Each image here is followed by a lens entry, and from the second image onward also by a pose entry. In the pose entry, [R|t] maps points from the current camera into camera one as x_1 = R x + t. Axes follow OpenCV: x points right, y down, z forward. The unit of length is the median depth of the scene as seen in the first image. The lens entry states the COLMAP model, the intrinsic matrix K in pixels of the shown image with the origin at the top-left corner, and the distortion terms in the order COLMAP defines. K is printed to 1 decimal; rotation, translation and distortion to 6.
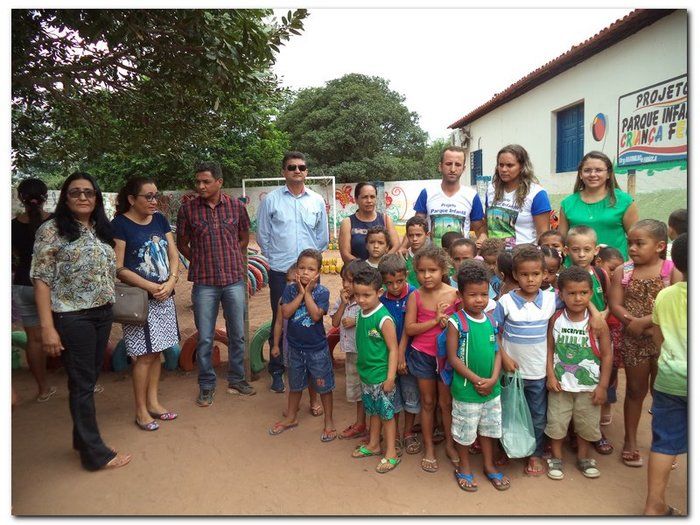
lens RADIAL K [[542.8, 0, 357.4], [0, 542.8, 260.8], [0, 0, 1]] dist [-0.056260, 0.019299]
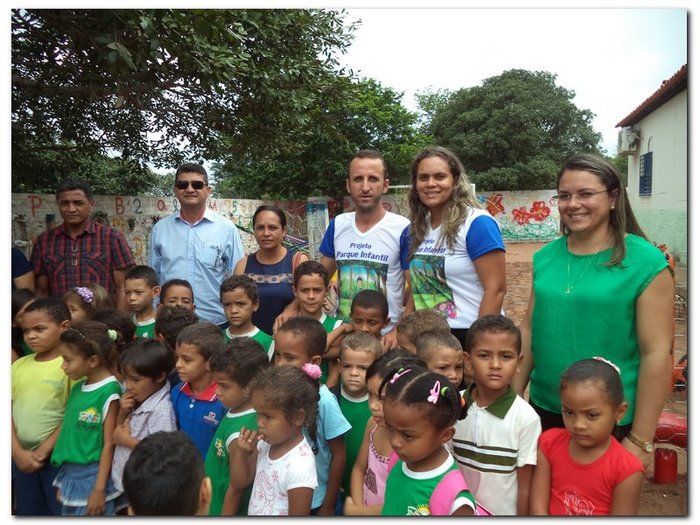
lens RADIAL K [[542.8, 0, 348.8], [0, 542.8, 265.1], [0, 0, 1]] dist [-0.056260, 0.019299]
pose [[0.935299, 0.053491, -0.349792, 0.168666], [-0.053491, 0.998522, 0.009669, -0.038603], [0.349792, 0.009667, 0.936778, 0.178307]]
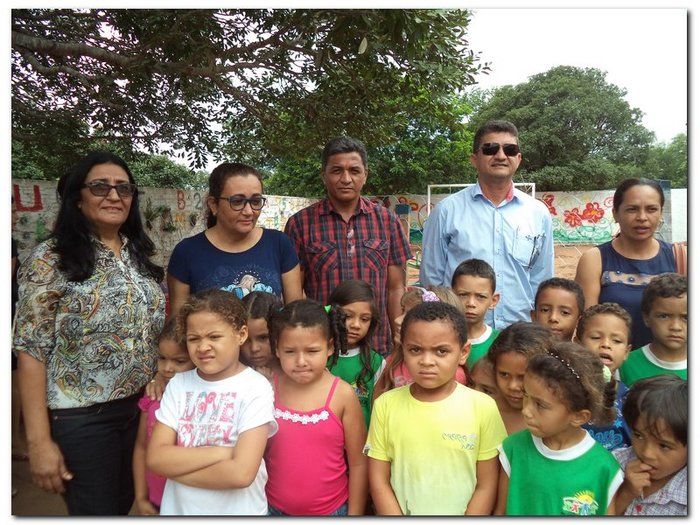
lens RADIAL K [[542.8, 0, 341.2], [0, 542.8, 257.6], [0, 0, 1]] dist [-0.056260, 0.019299]
pose [[0.930936, 0.056118, -0.360845, -0.027239], [-0.063558, 0.997940, -0.008773, -0.023436], [0.359610, 0.031102, 0.932584, 0.204798]]
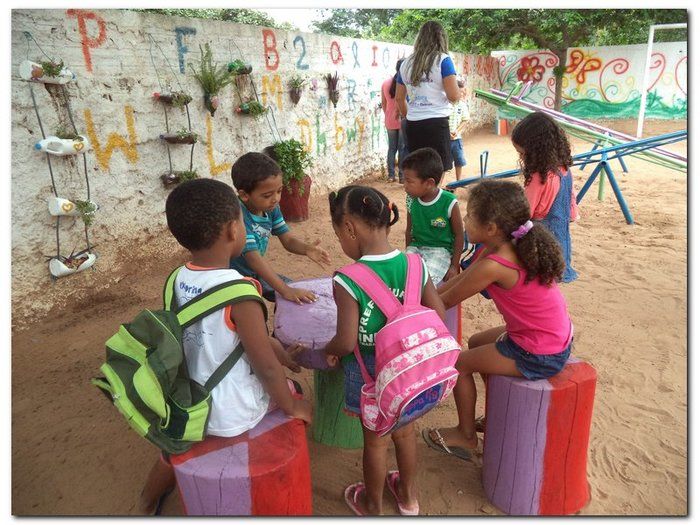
lens RADIAL K [[542.8, 0, 346.9], [0, 542.8, 262.4], [0, 0, 1]] dist [-0.056260, 0.019299]
pose [[0.875880, 0.153847, -0.457345, -0.402193], [-0.046554, 0.970331, 0.237254, -0.054694], [0.480277, -0.186515, 0.857056, 0.660609]]
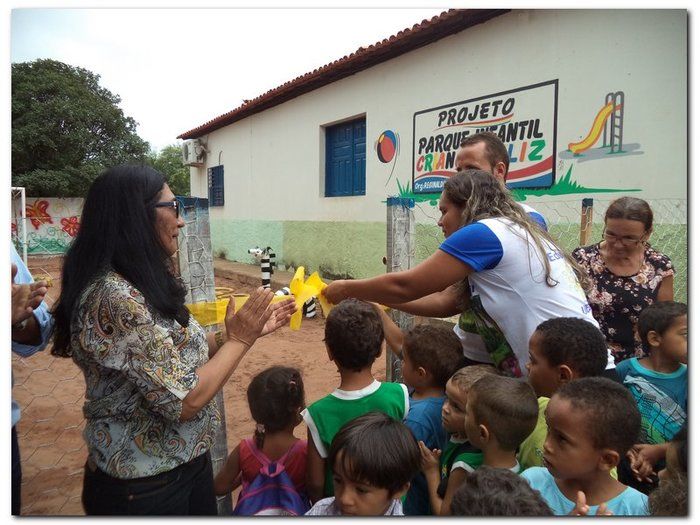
lens RADIAL K [[542.8, 0, 356.0], [0, 542.8, 263.8], [0, 0, 1]] dist [-0.056260, 0.019299]
pose [[0.865417, -0.008058, 0.500988, -0.030447], [0.024904, 0.999327, -0.026946, -0.040207], [-0.500433, 0.035796, 0.865035, 0.288526]]
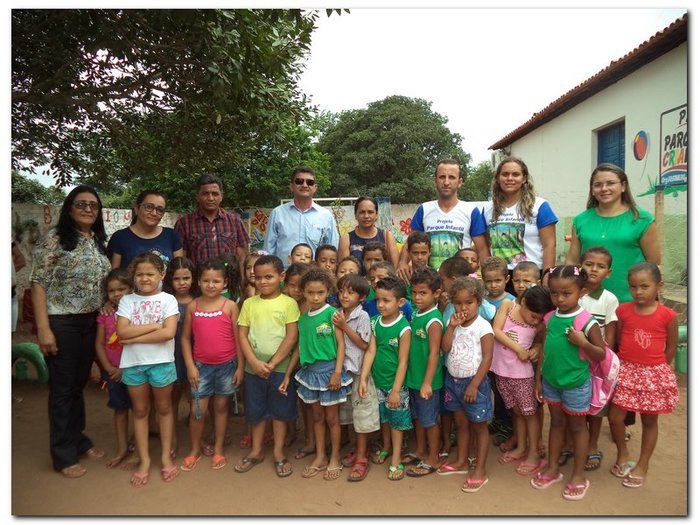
lens RADIAL K [[542.8, 0, 353.0], [0, 542.8, 262.3], [0, 0, 1]] dist [-0.056260, 0.019299]
pose [[0.995316, 0.018069, -0.094968, 0.039013], [-0.021702, 0.999066, -0.037366, 0.003675], [0.094205, 0.039252, 0.994779, 0.019408]]
